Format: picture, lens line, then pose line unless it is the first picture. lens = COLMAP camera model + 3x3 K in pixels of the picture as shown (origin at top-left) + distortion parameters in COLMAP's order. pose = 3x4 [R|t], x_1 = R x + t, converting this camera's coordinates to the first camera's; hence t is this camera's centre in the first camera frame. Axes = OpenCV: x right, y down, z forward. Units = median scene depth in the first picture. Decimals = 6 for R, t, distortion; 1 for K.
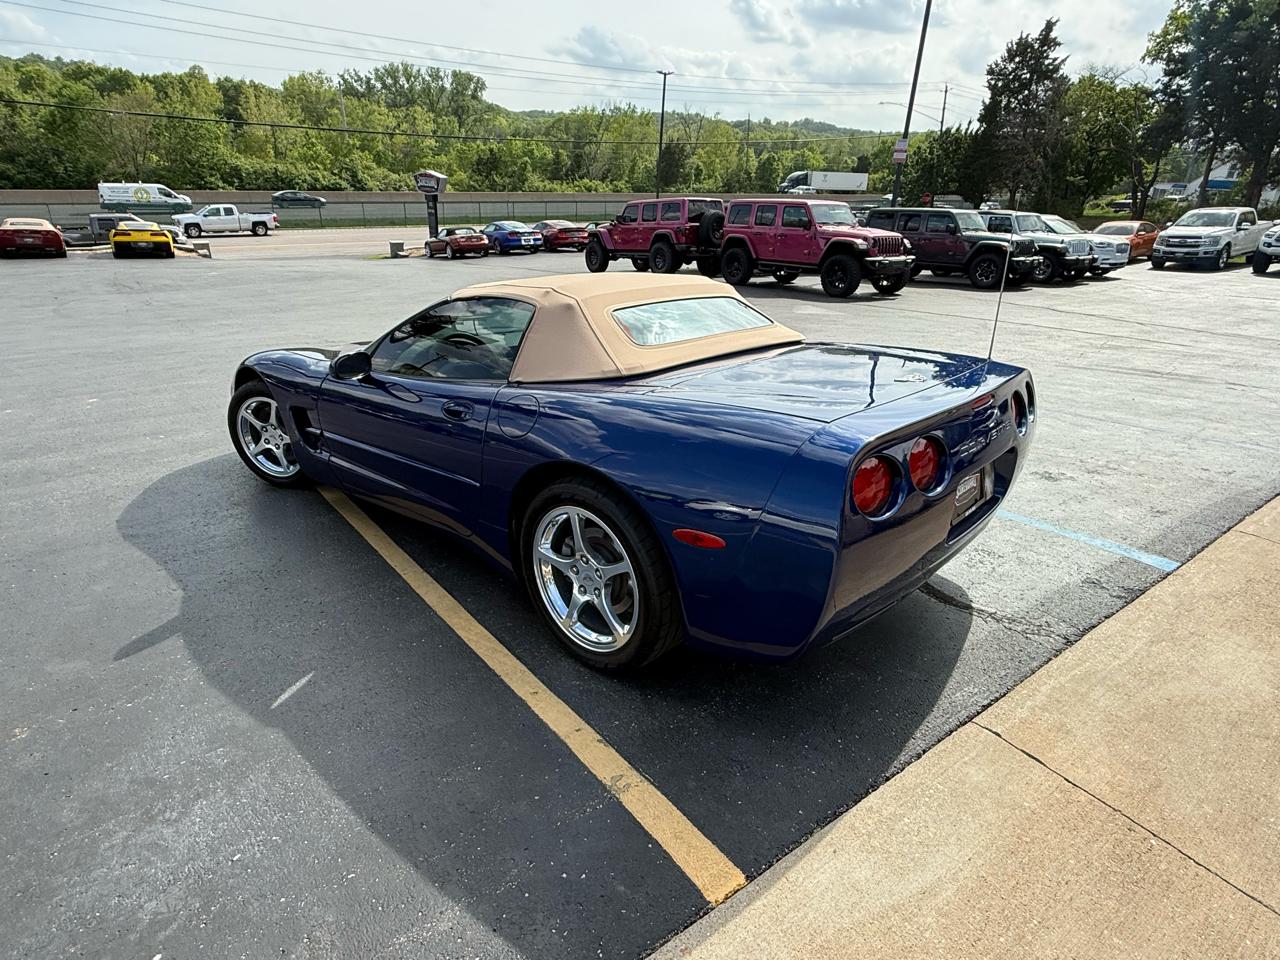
lens RADIAL K [[705.1, 0, 640.0], [0, 705.1, 480.0], [0, 0, 1]] dist [0.002741, 0.002263]
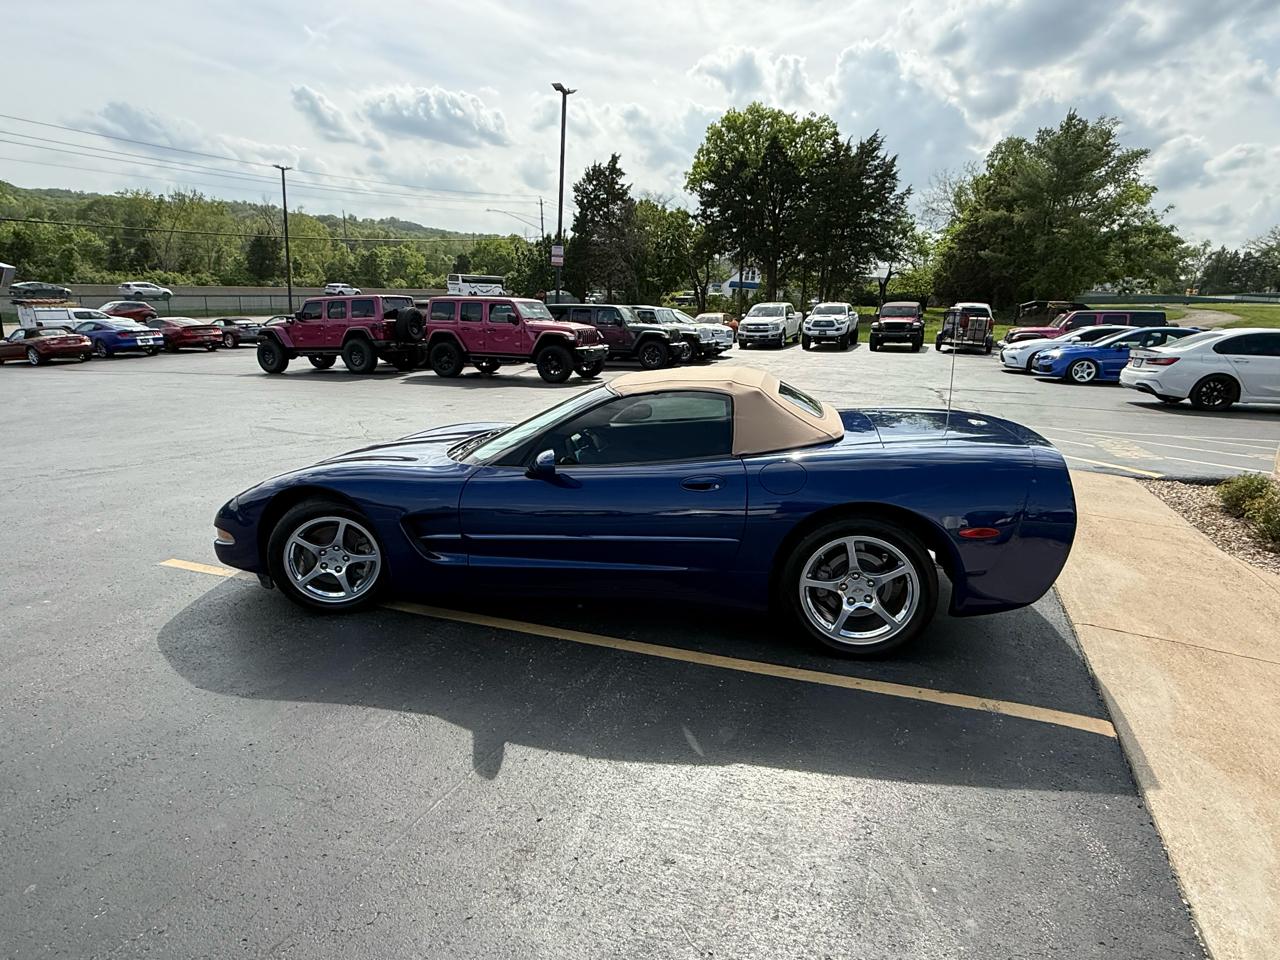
lens RADIAL K [[705.1, 0, 640.0], [0, 705.1, 480.0], [0, 0, 1]] dist [0.002741, 0.002263]
pose [[0.868329, -0.123277, 0.480424, -0.120597], [0.180074, 0.980883, -0.073775, -0.004689], [-0.462144, 0.150572, 0.873928, 0.000623]]
